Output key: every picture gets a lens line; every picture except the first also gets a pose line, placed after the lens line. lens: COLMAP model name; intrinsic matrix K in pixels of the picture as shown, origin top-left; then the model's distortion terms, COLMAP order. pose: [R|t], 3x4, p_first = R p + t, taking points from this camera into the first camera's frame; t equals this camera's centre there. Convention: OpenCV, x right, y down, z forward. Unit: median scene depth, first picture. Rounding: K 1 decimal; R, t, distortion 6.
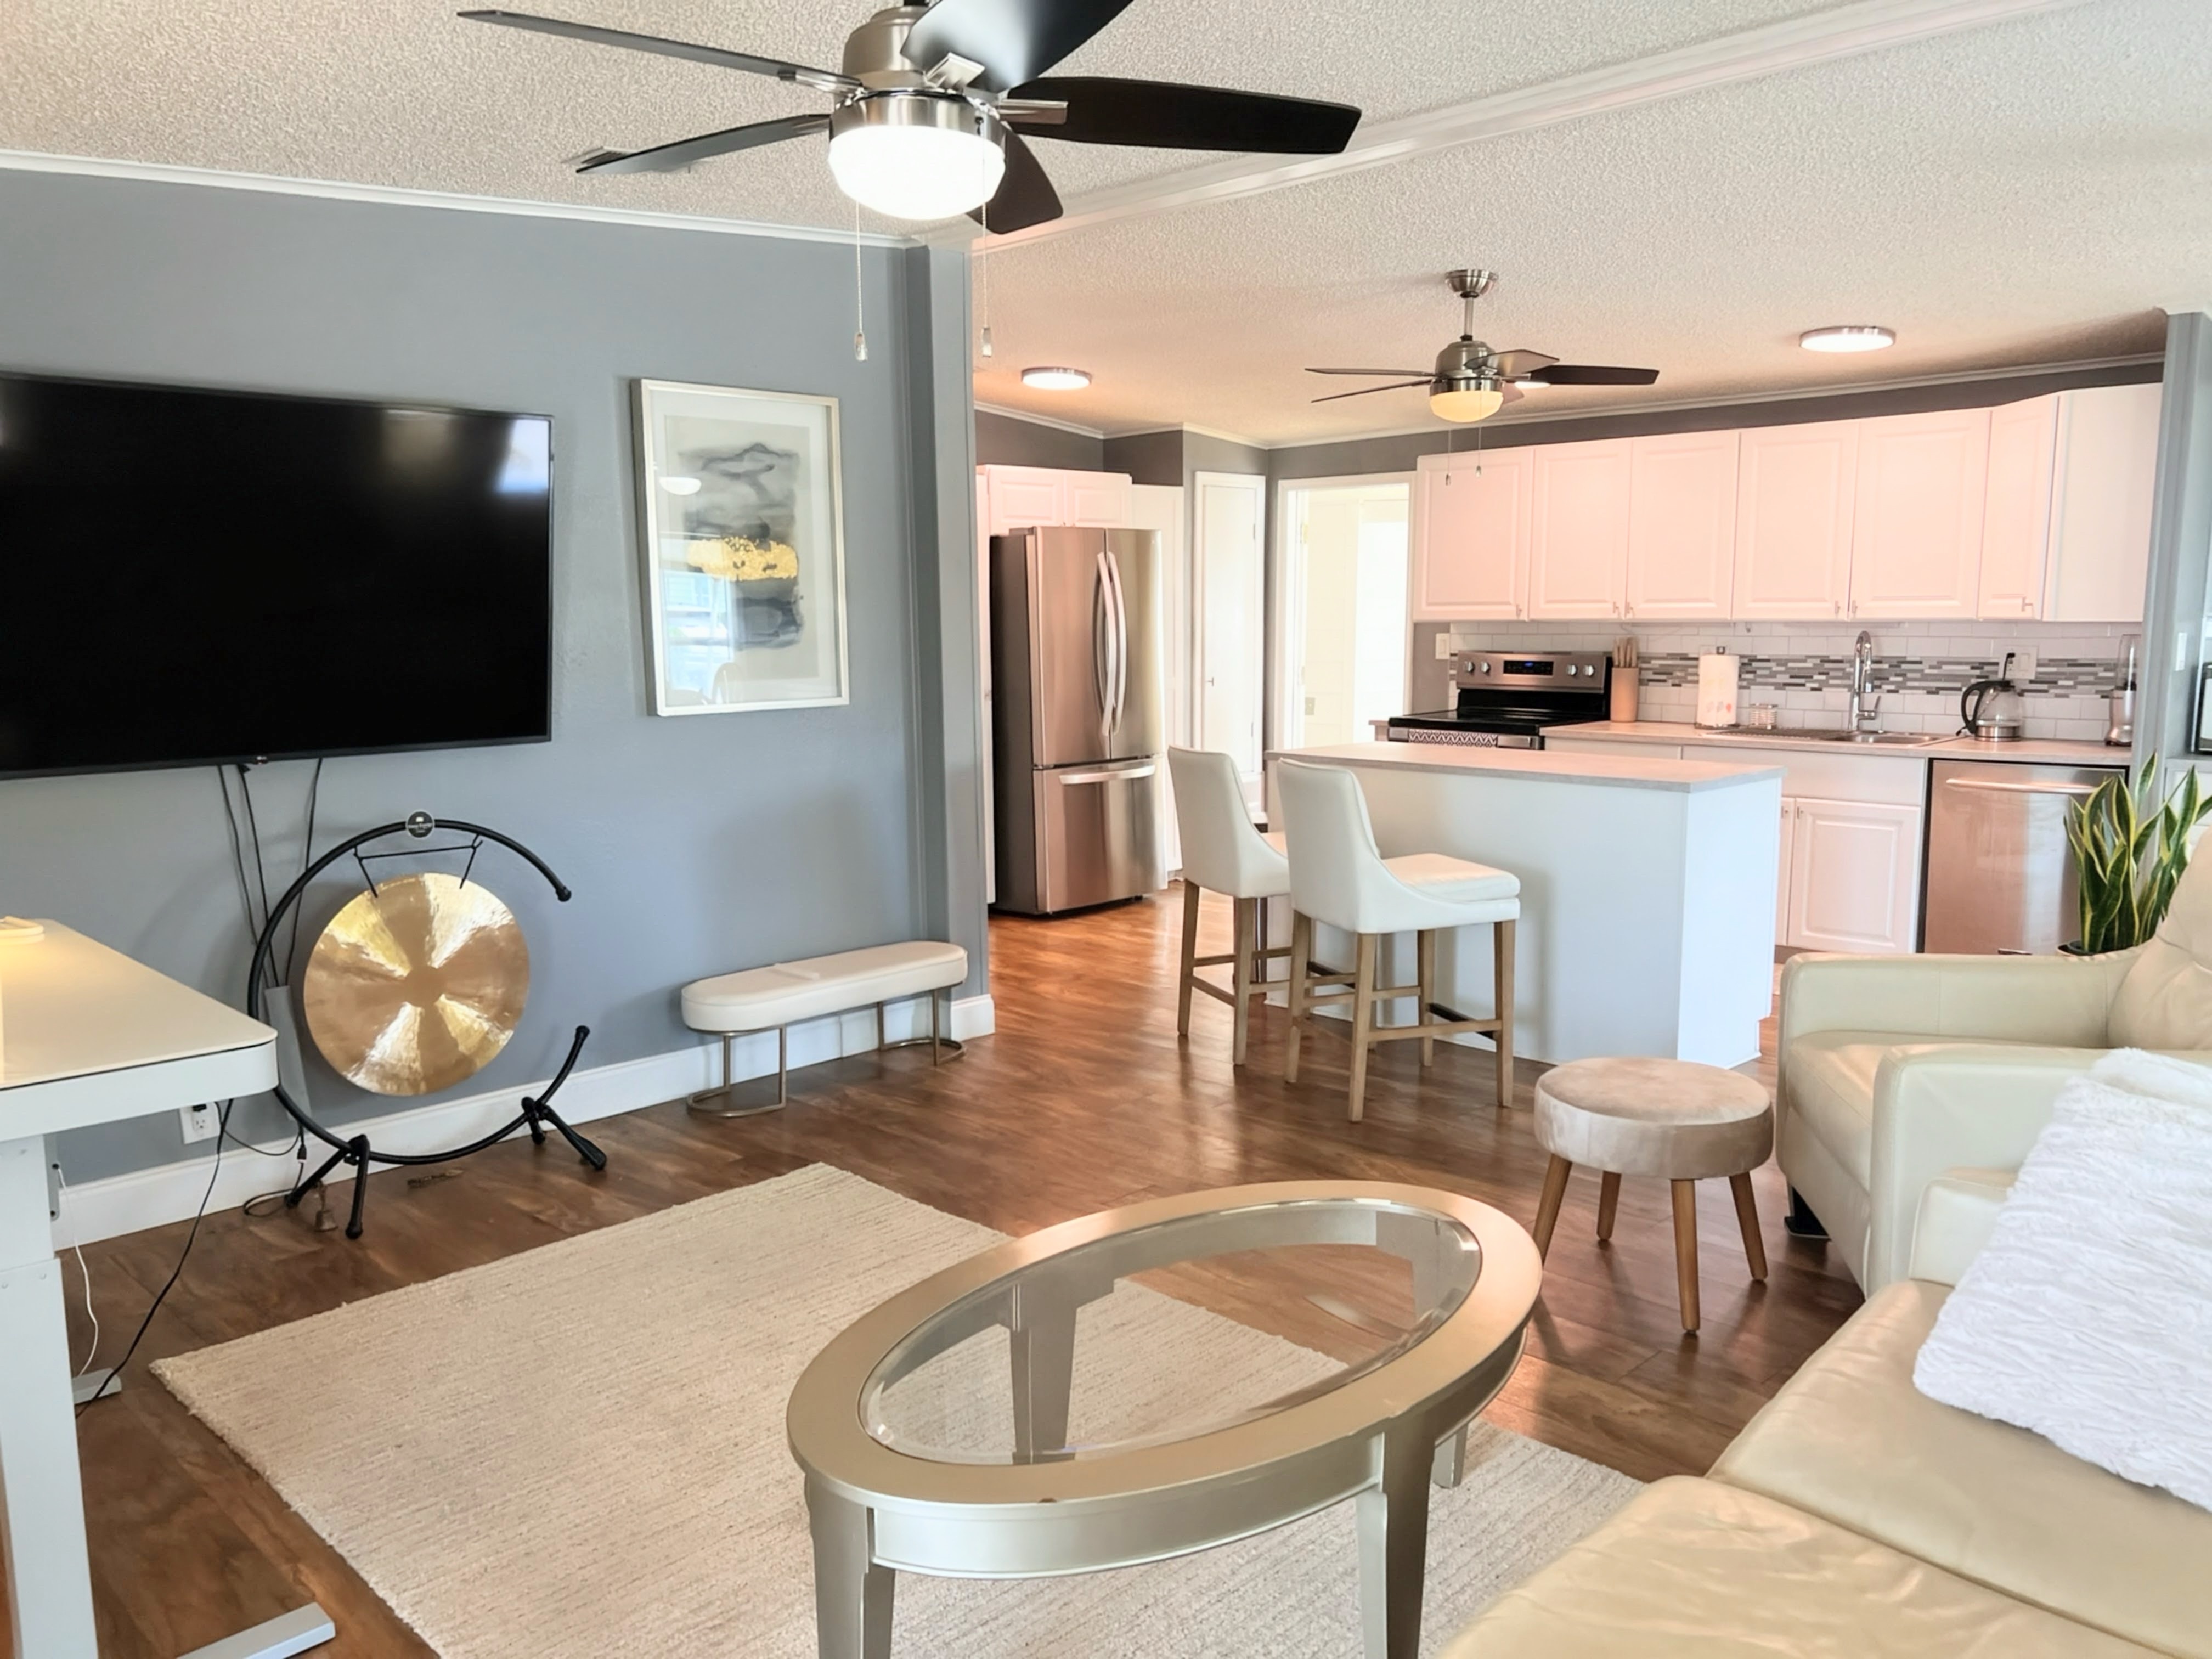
lens RADIAL K [[1619.6, 0, 1106.0], [0, 1619.6, 829.5], [0, 0, 1]] dist [0.037944, -0.044908]
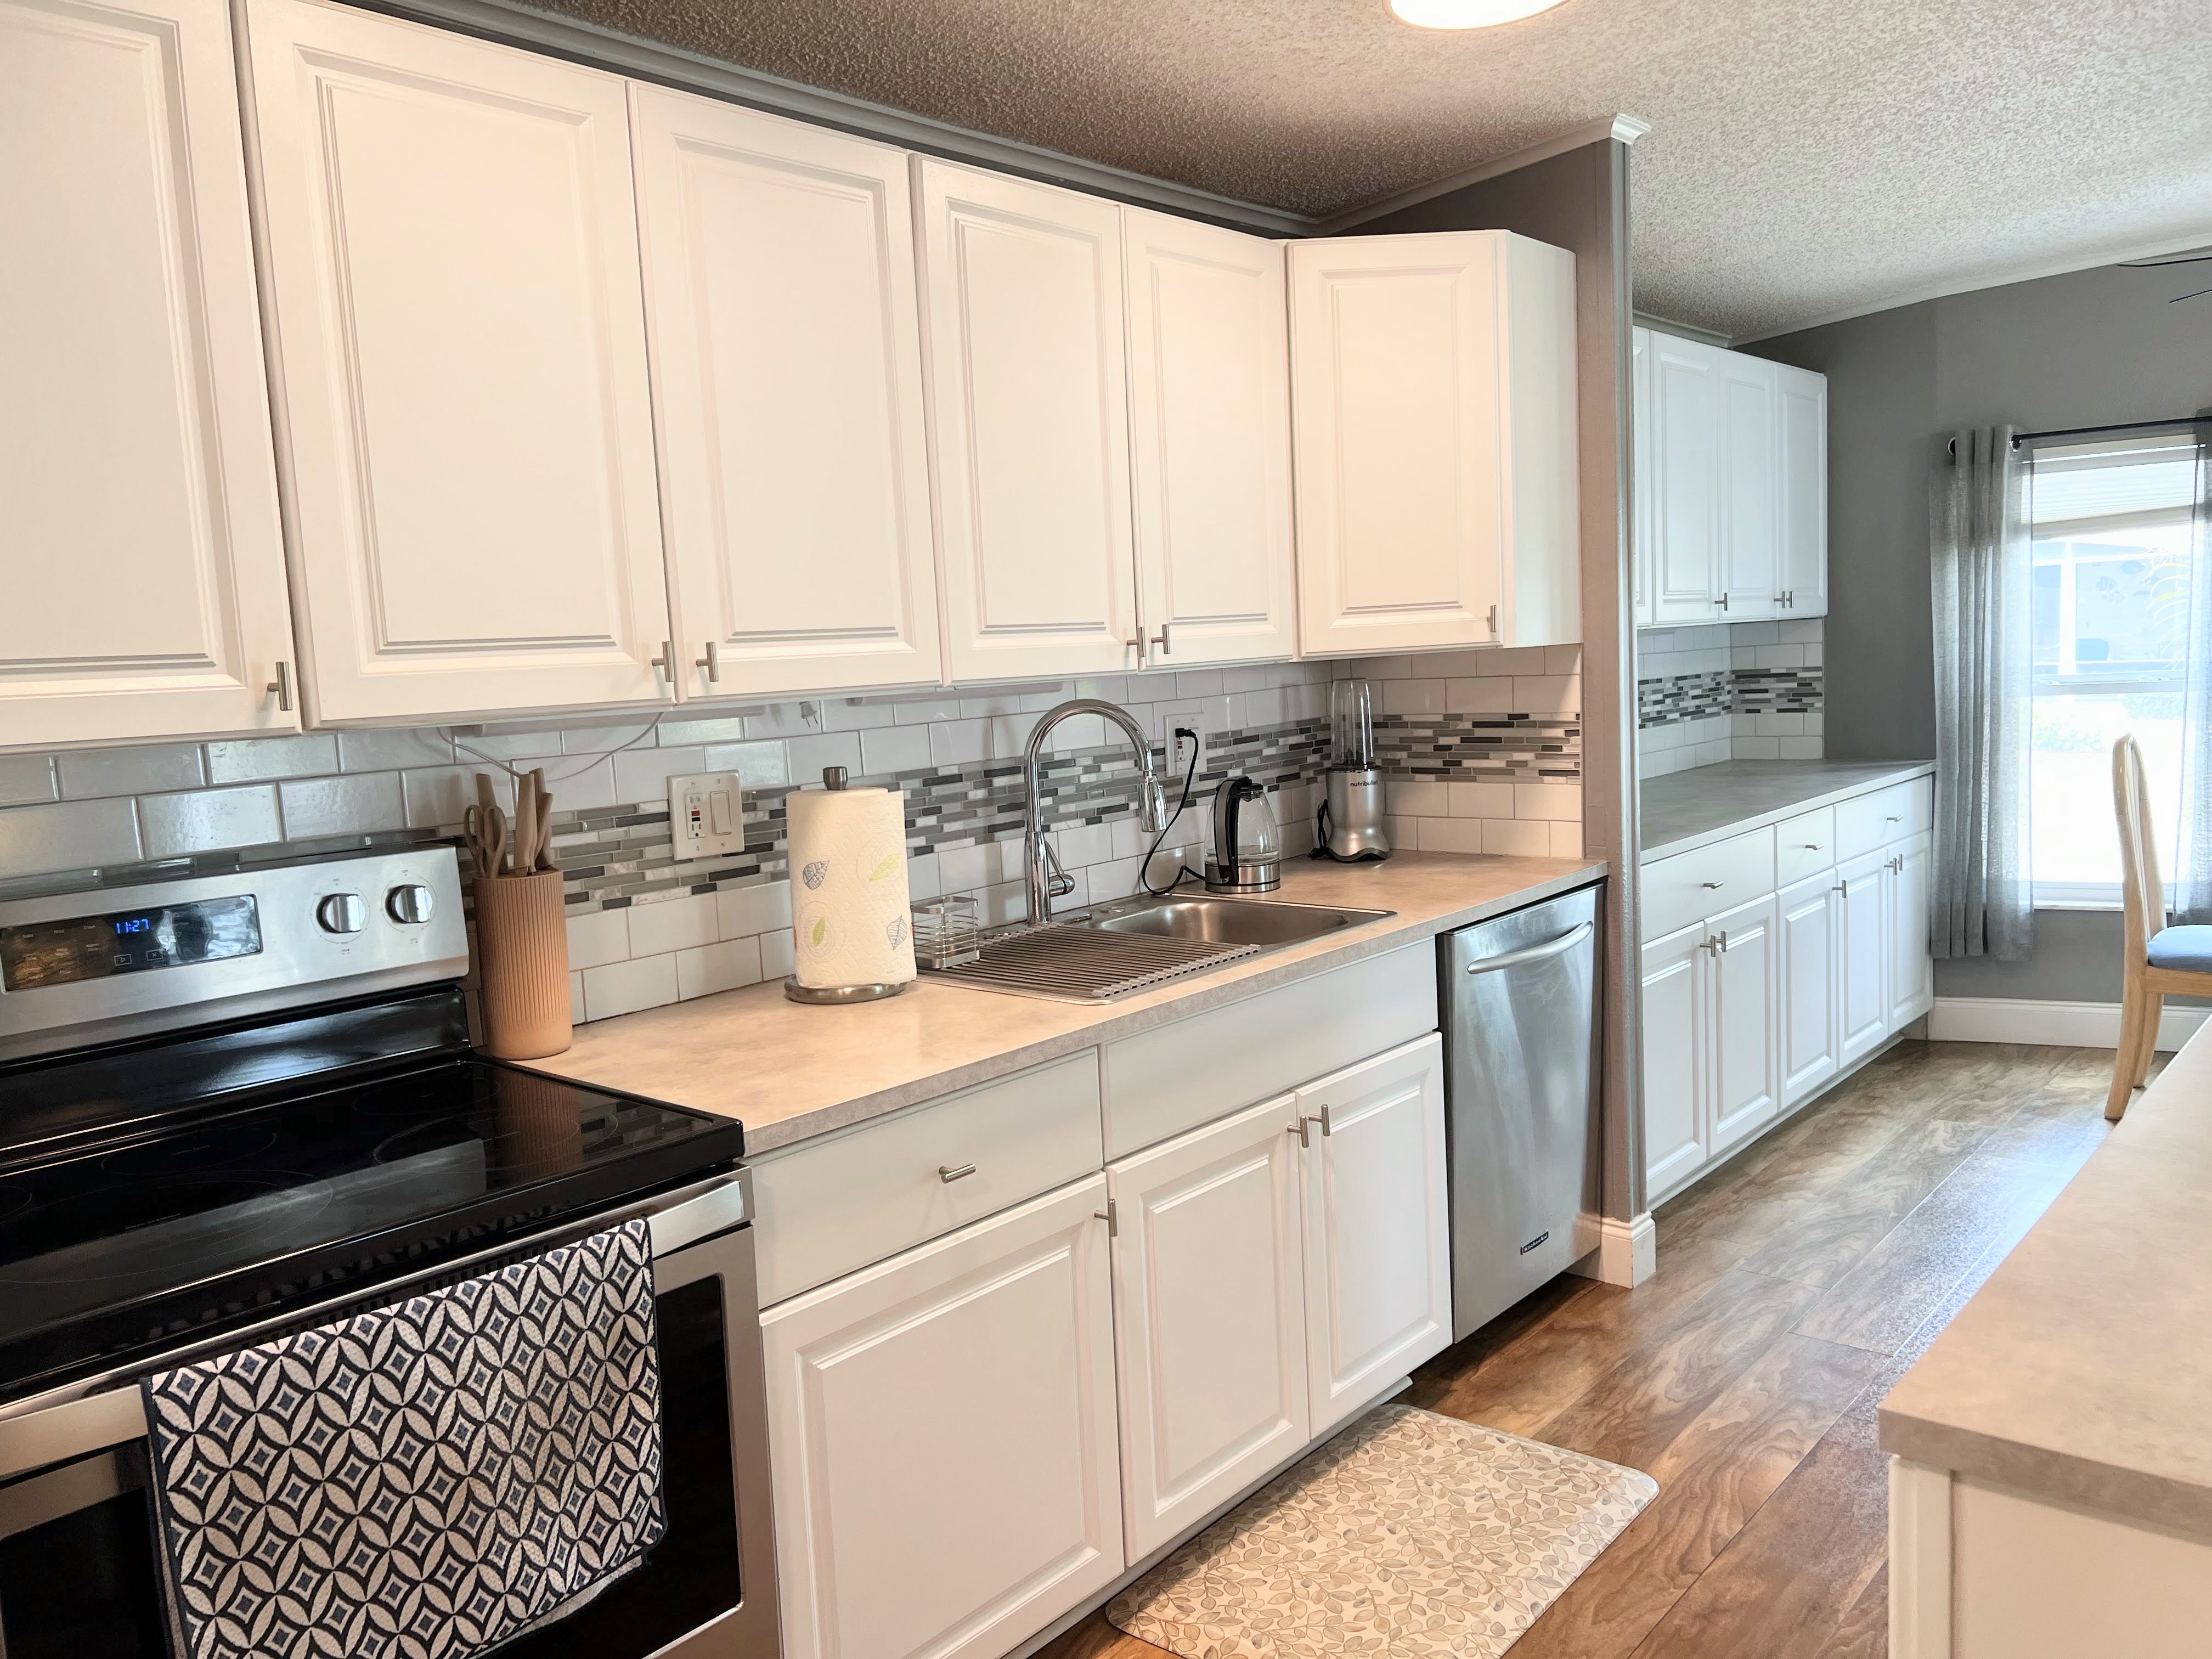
lens RADIAL K [[1619.6, 0, 1106.0], [0, 1619.6, 829.5], [0, 0, 1]] dist [0.037944, -0.044908]
pose [[-0.044231, -0.103271, 0.993669, 0.021123], [0.189216, 0.975773, 0.109834, -0.130068], [-0.980939, 0.192876, -0.023619, 0.977100]]
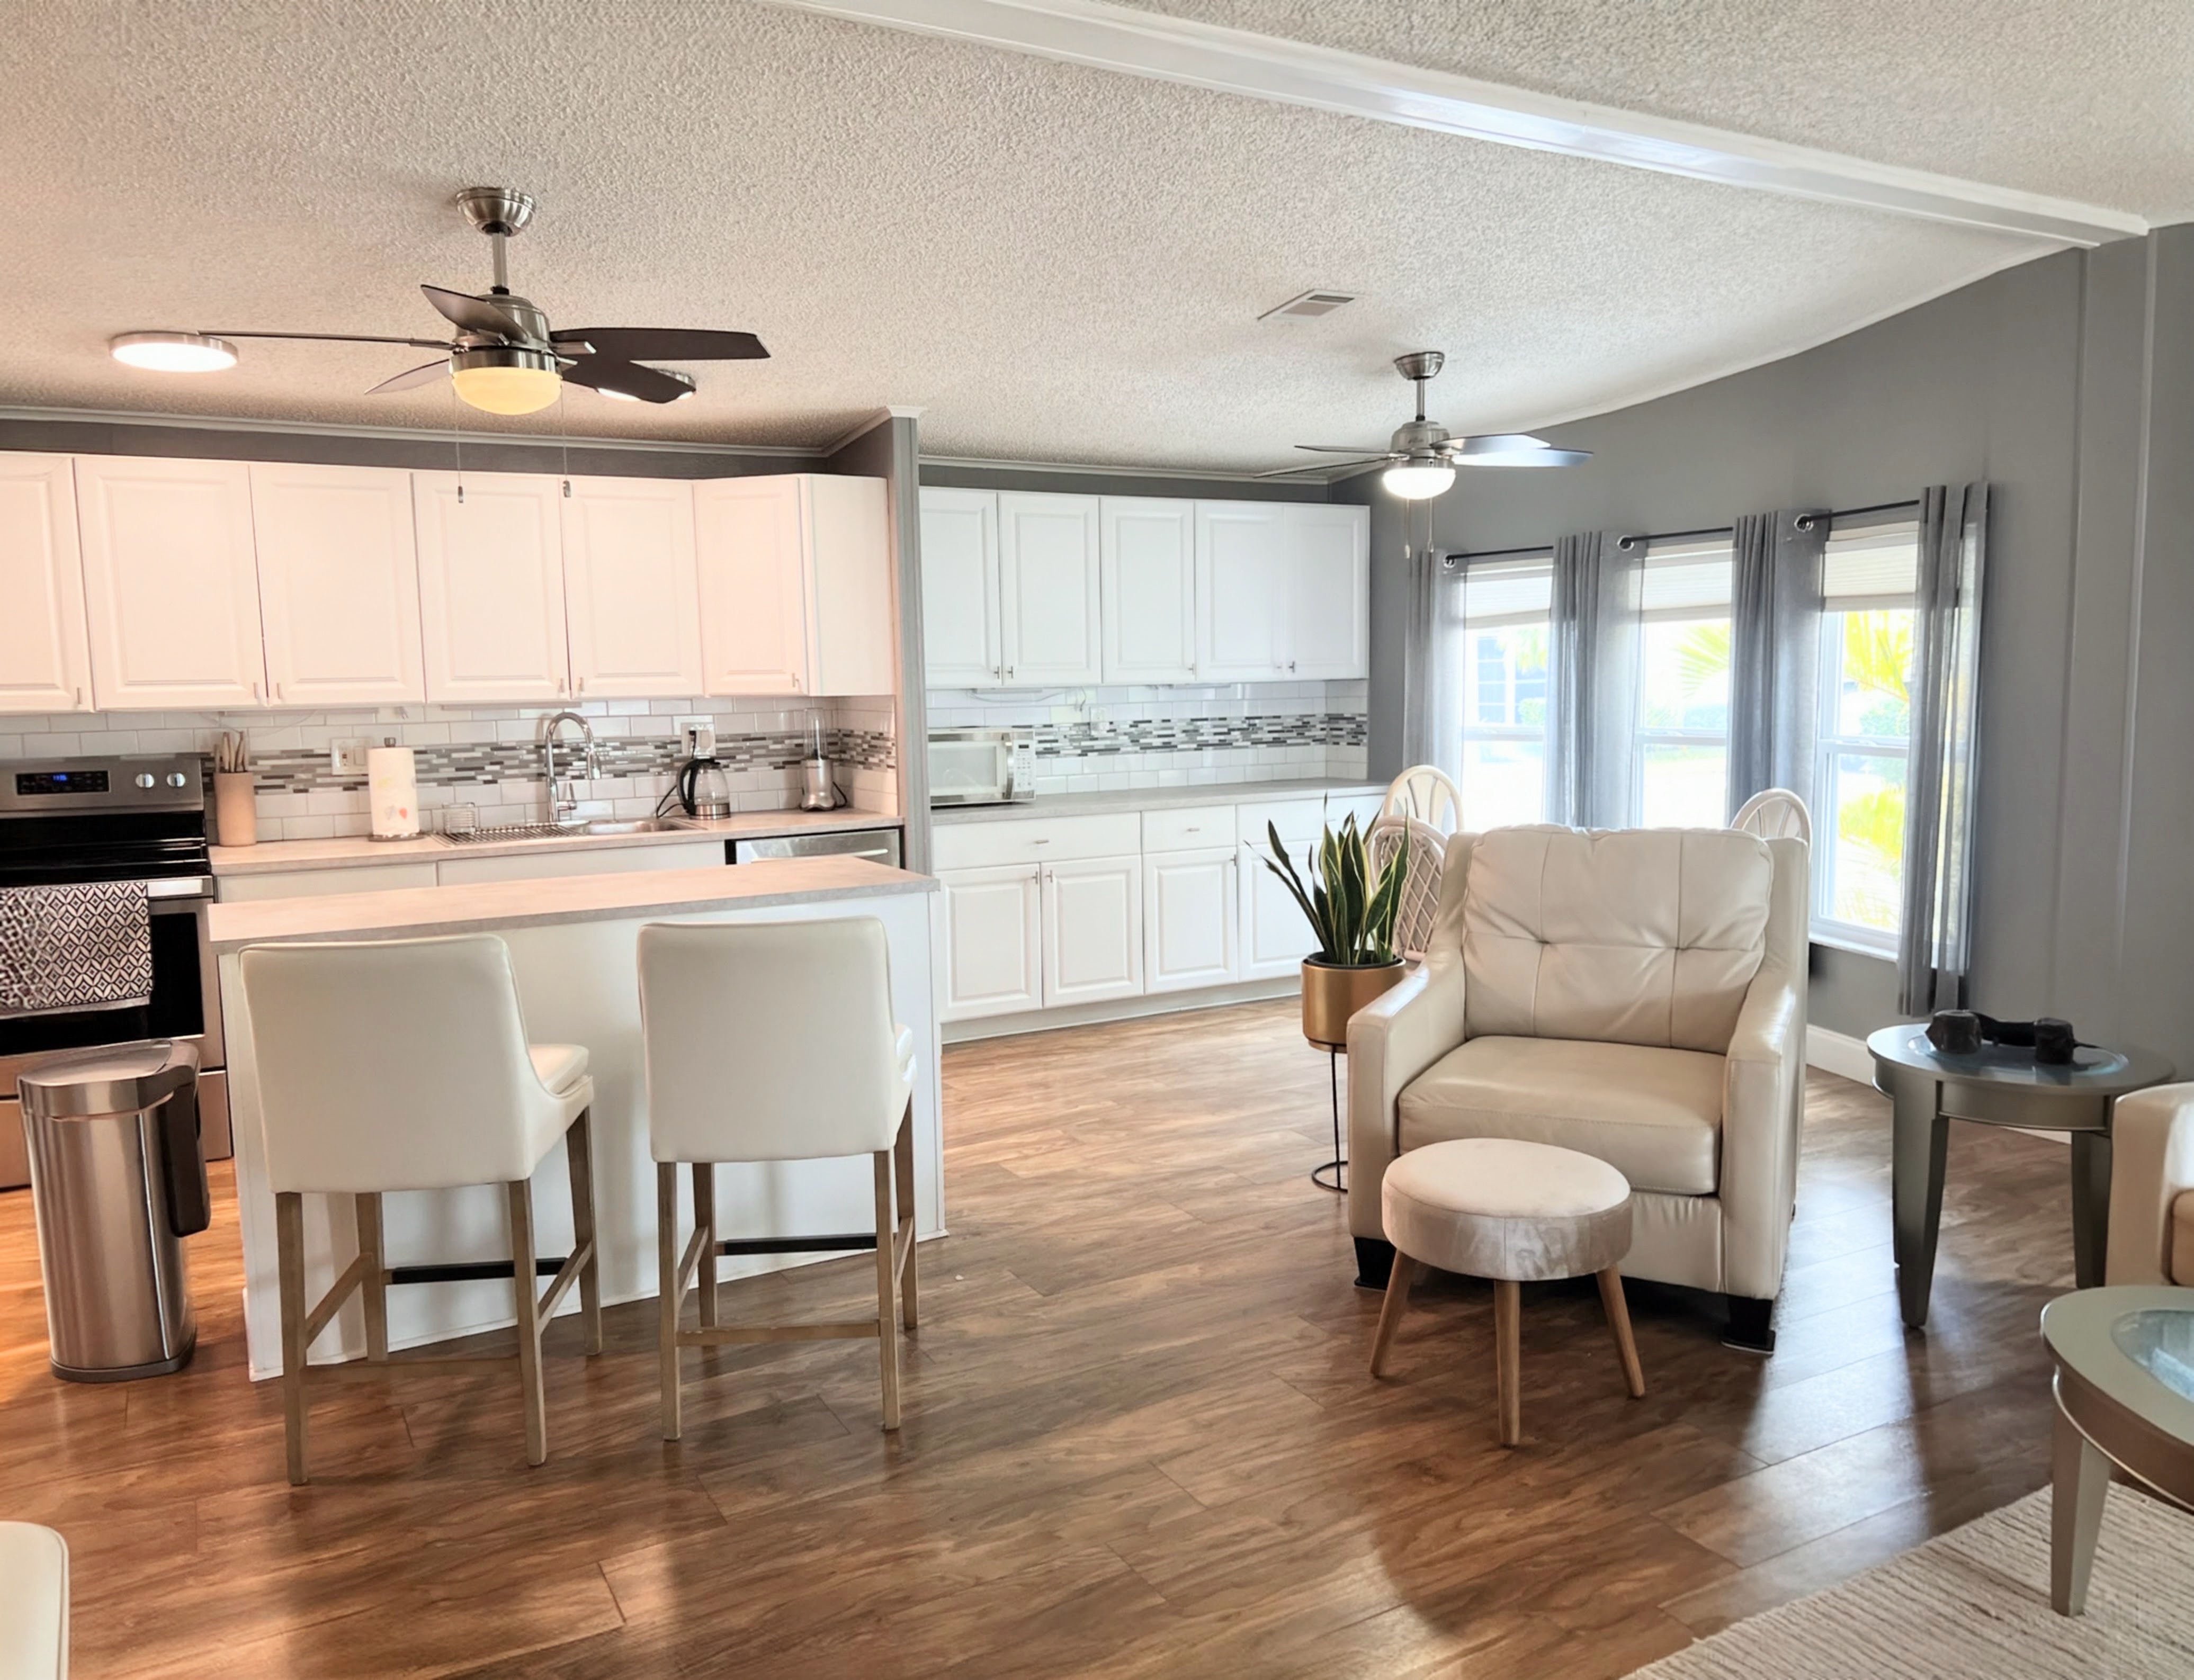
lens RADIAL K [[1584.9, 0, 1147.2], [0, 1584.9, 815.9], [0, 0, 1]] dist [0.000214, -0.000037]
pose [[0.273976, -0.084360, 0.958029, -0.277325], [0.148394, 0.987924, 0.044555, -0.055047], [-0.950219, 0.129959, 0.283186, 0.441785]]
